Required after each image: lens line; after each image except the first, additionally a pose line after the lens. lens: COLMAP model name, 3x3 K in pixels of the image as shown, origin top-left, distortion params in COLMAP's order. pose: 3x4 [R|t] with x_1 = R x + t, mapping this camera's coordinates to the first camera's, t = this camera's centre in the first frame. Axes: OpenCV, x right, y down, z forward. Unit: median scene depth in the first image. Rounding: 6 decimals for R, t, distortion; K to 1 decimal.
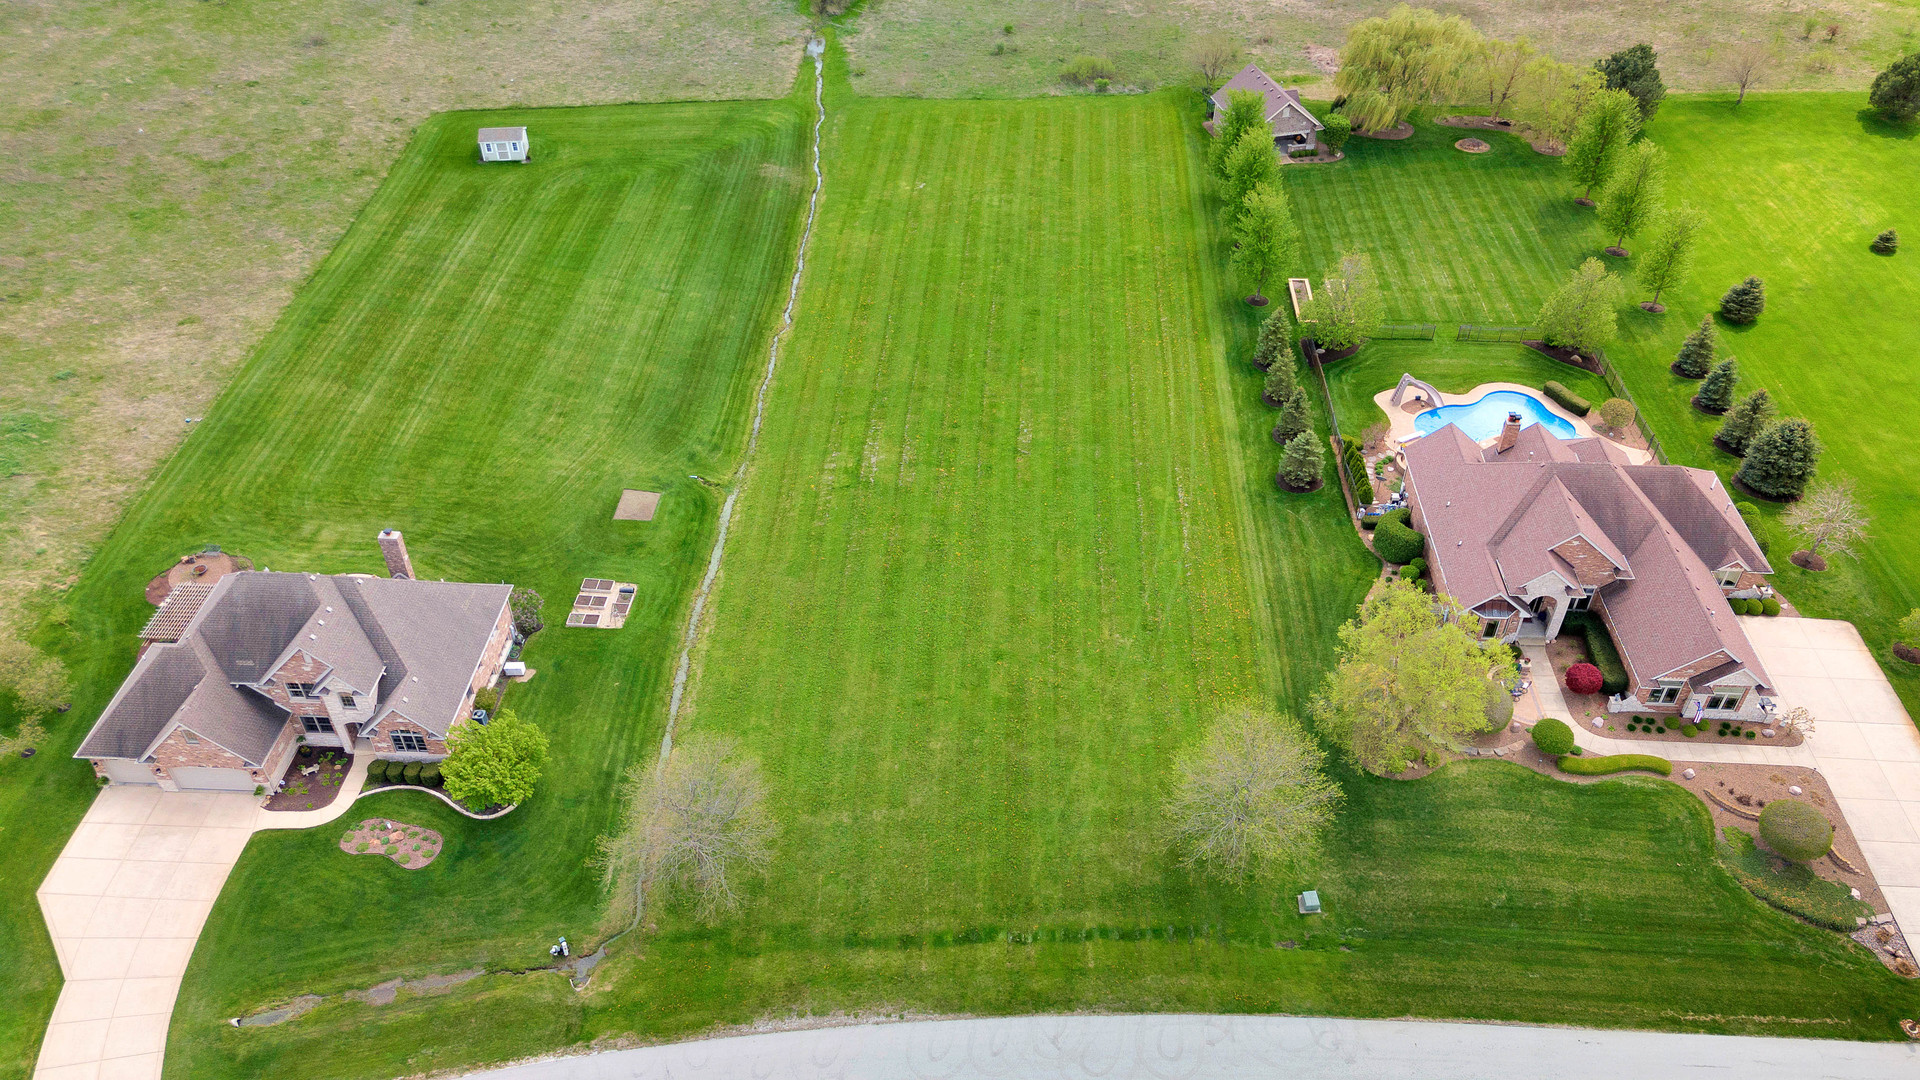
lens RADIAL K [[1407.3, 0, 960.0], [0, 1407.3, 540.0], [0, 0, 1]] dist [0.058676, -0.048952]
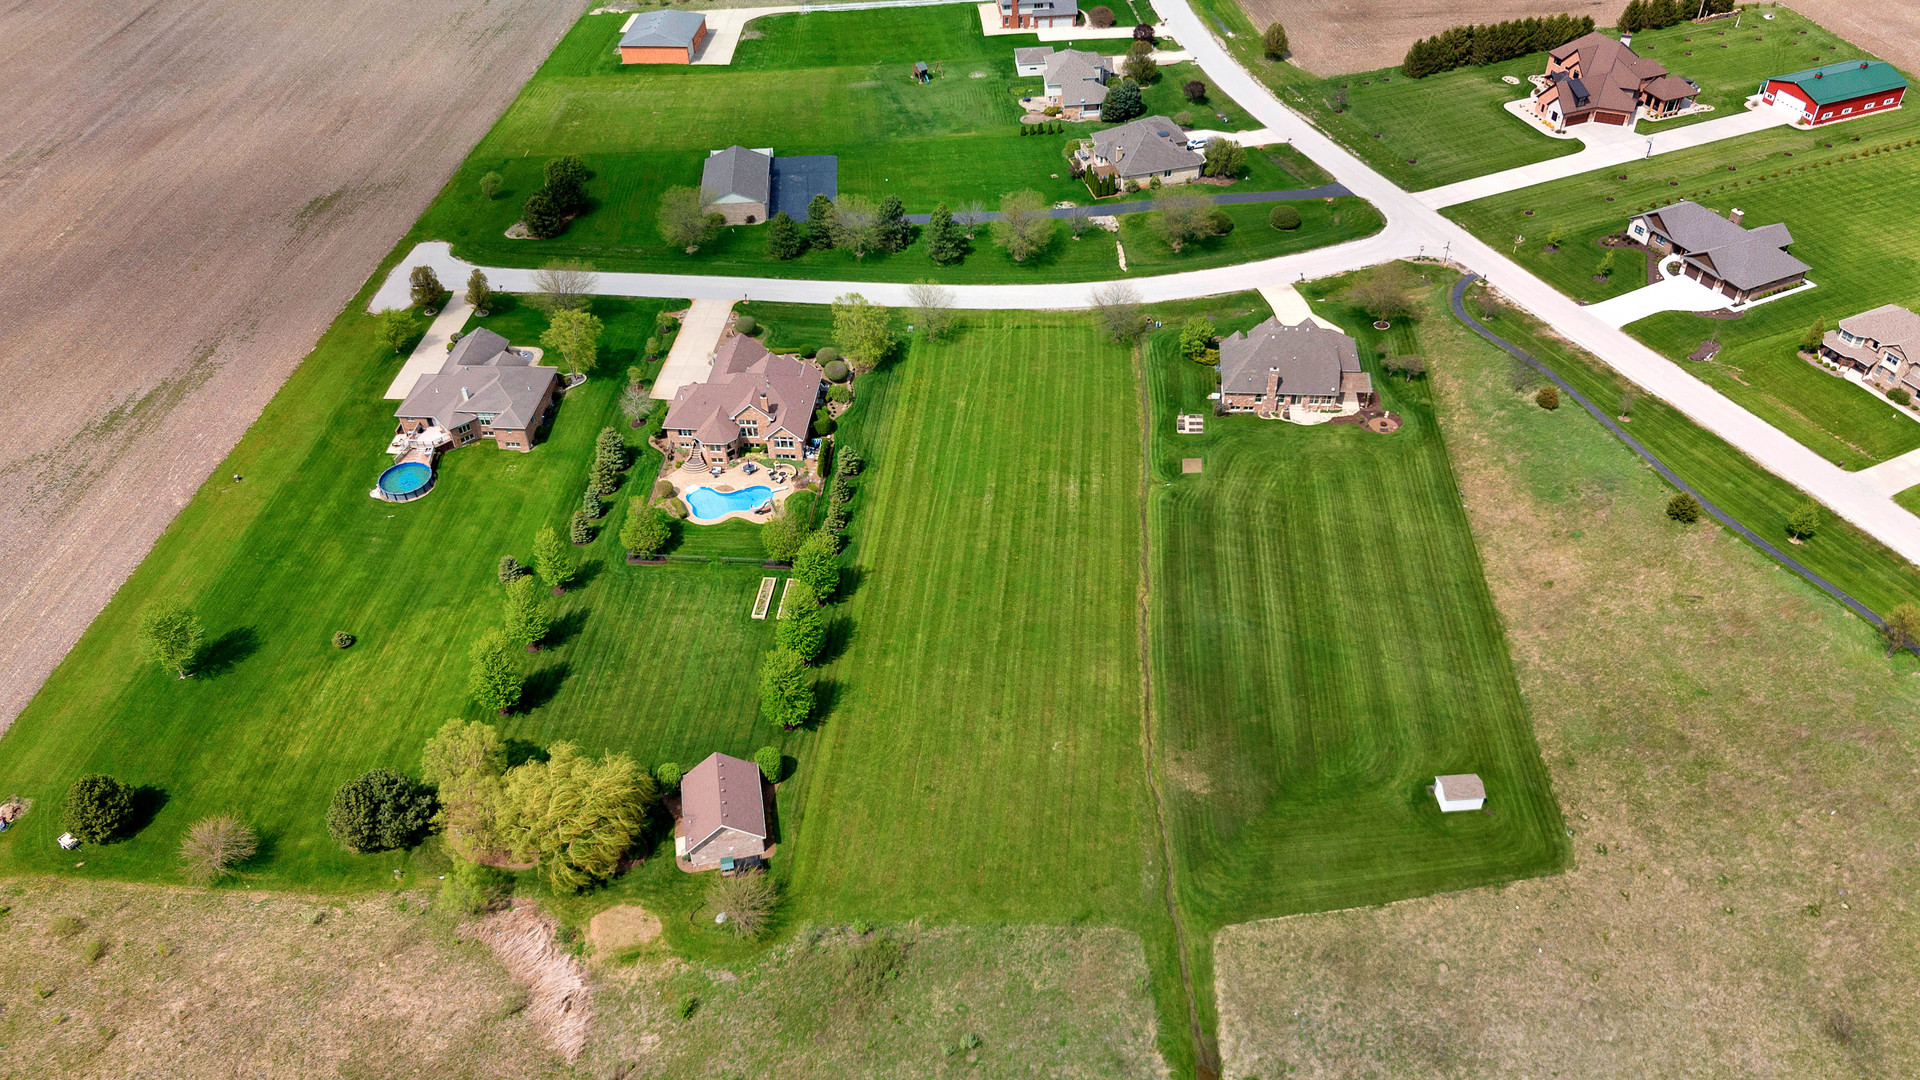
lens RADIAL K [[1407.3, 0, 960.0], [0, 1407.3, 540.0], [0, 0, 1]] dist [0.058676, -0.048952]
pose [[-0.999065, -0.002943, 0.043136, 0.010319], [0.042431, 0.124896, 0.991262, -1.887075], [-0.008305, 0.992165, -0.124655, 1.305909]]
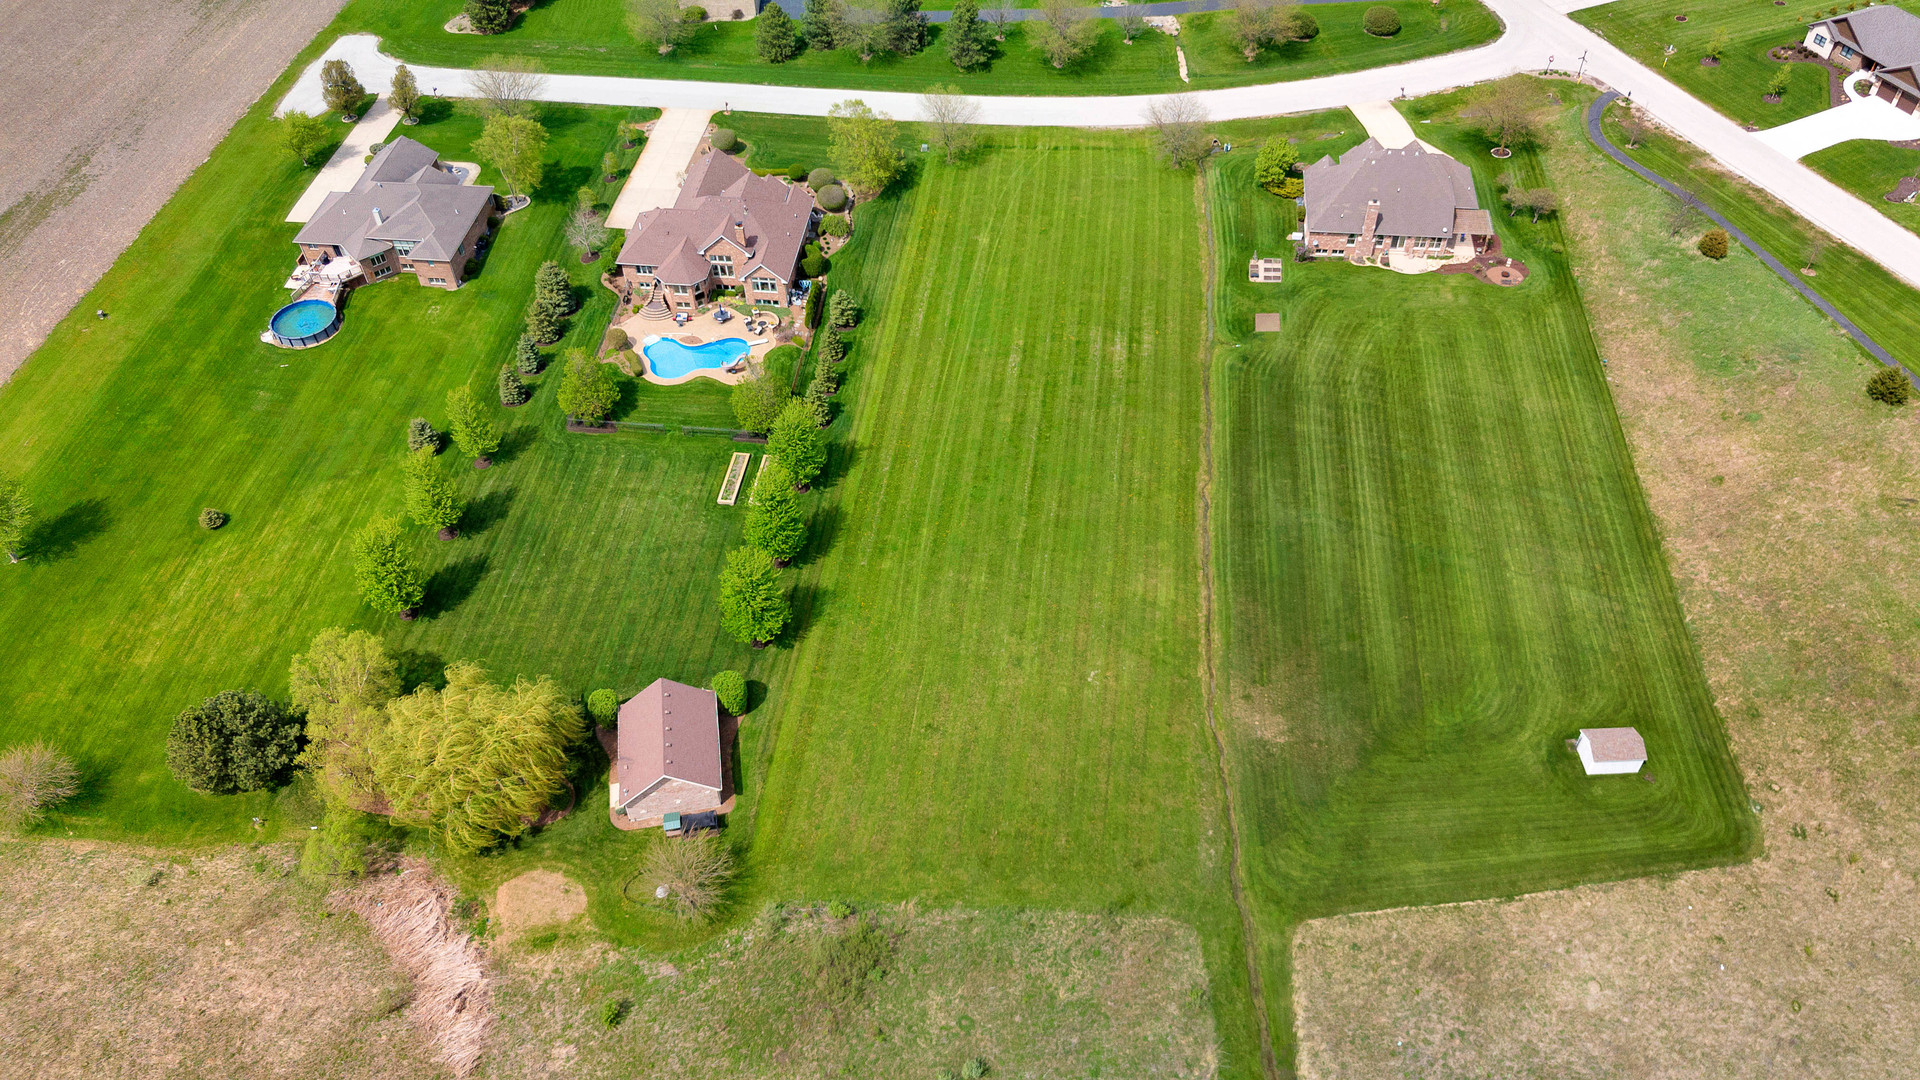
lens RADIAL K [[1407.3, 0, 960.0], [0, 1407.3, 540.0], [0, 0, 1]] dist [0.058676, -0.048952]
pose [[-0.997941, -0.028317, 0.057546, 0.019082], [0.056849, 0.024835, 0.998074, -1.557823], [-0.029691, 0.999290, -0.023174, 1.250349]]
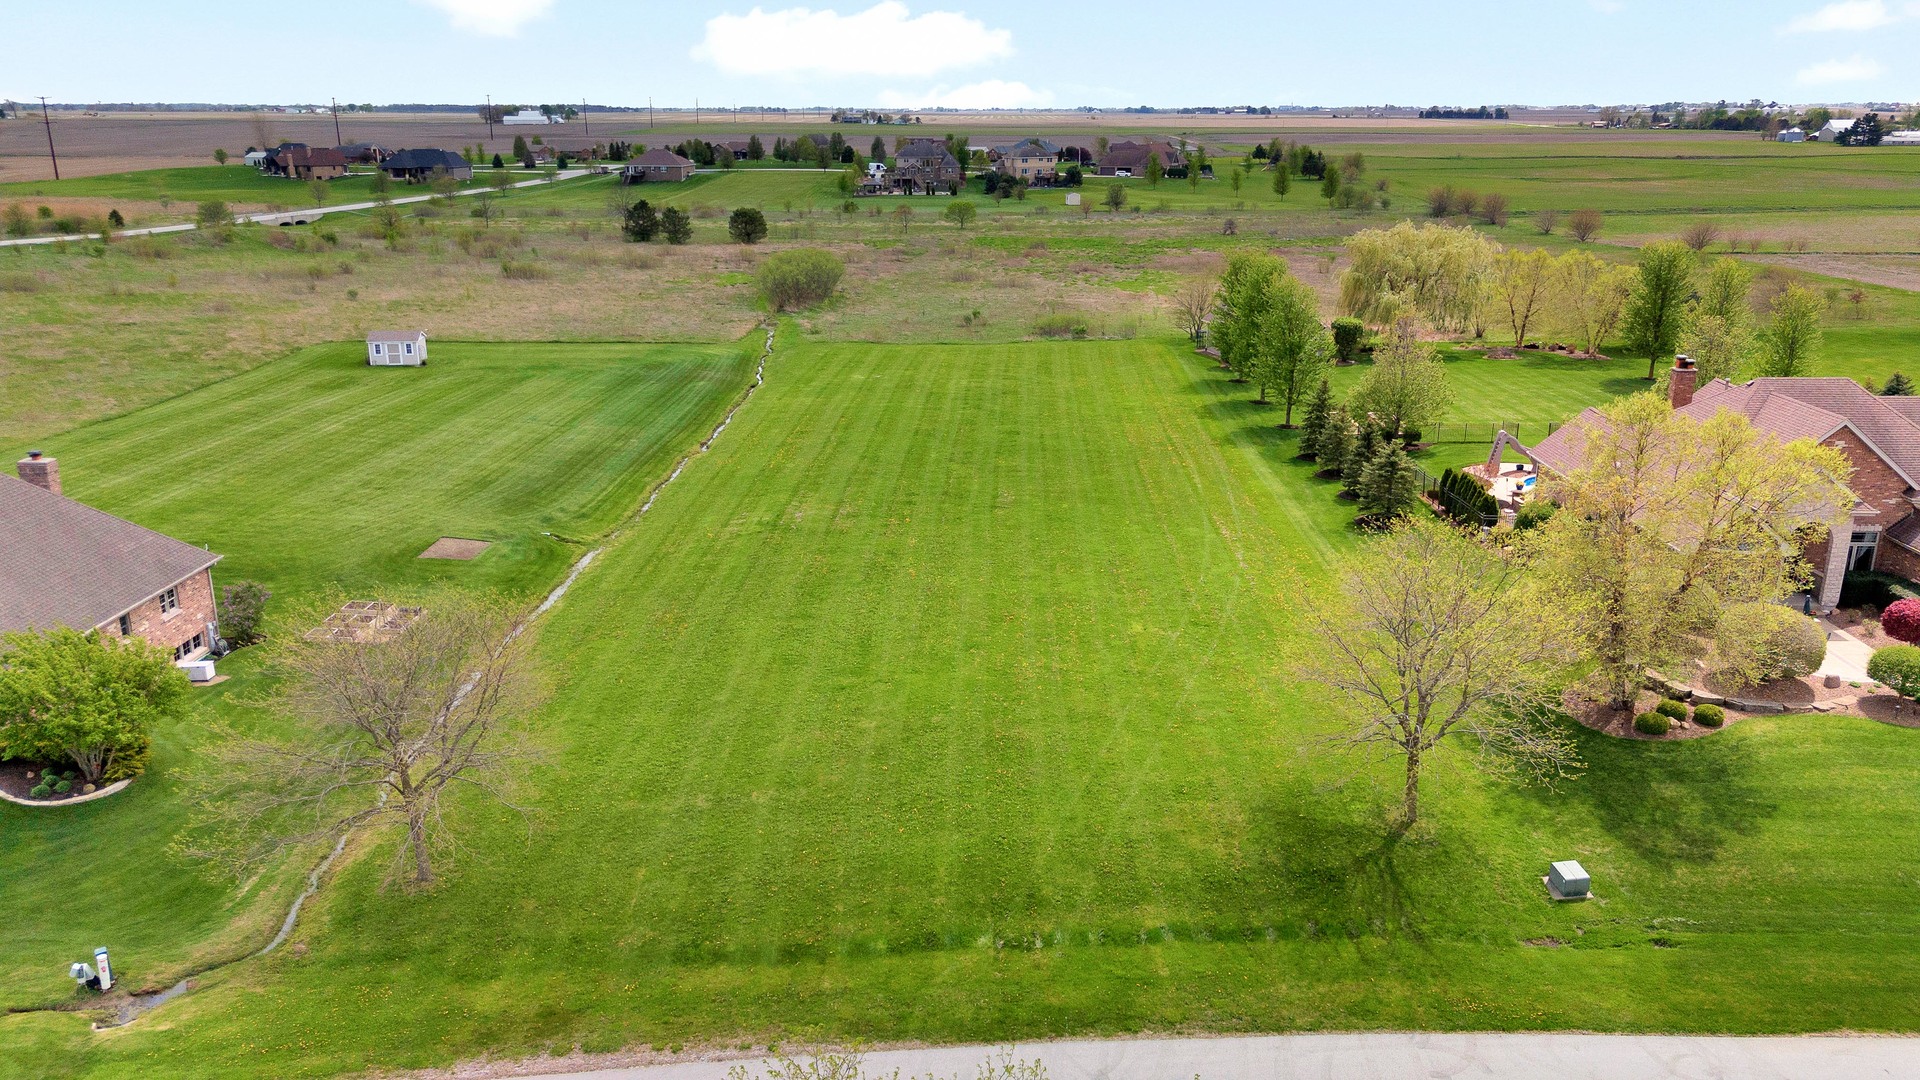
lens RADIAL K [[1419.9, 0, 960.0], [0, 1419.9, 540.0], [0, 0, 1]] dist [0.035972, -0.004684]
pose [[0.999816, -0.002901, 0.018987, 0.008361], [0.010197, 0.917882, -0.396723, 0.248431], [-0.016277, 0.396843, 0.917742, 0.333306]]
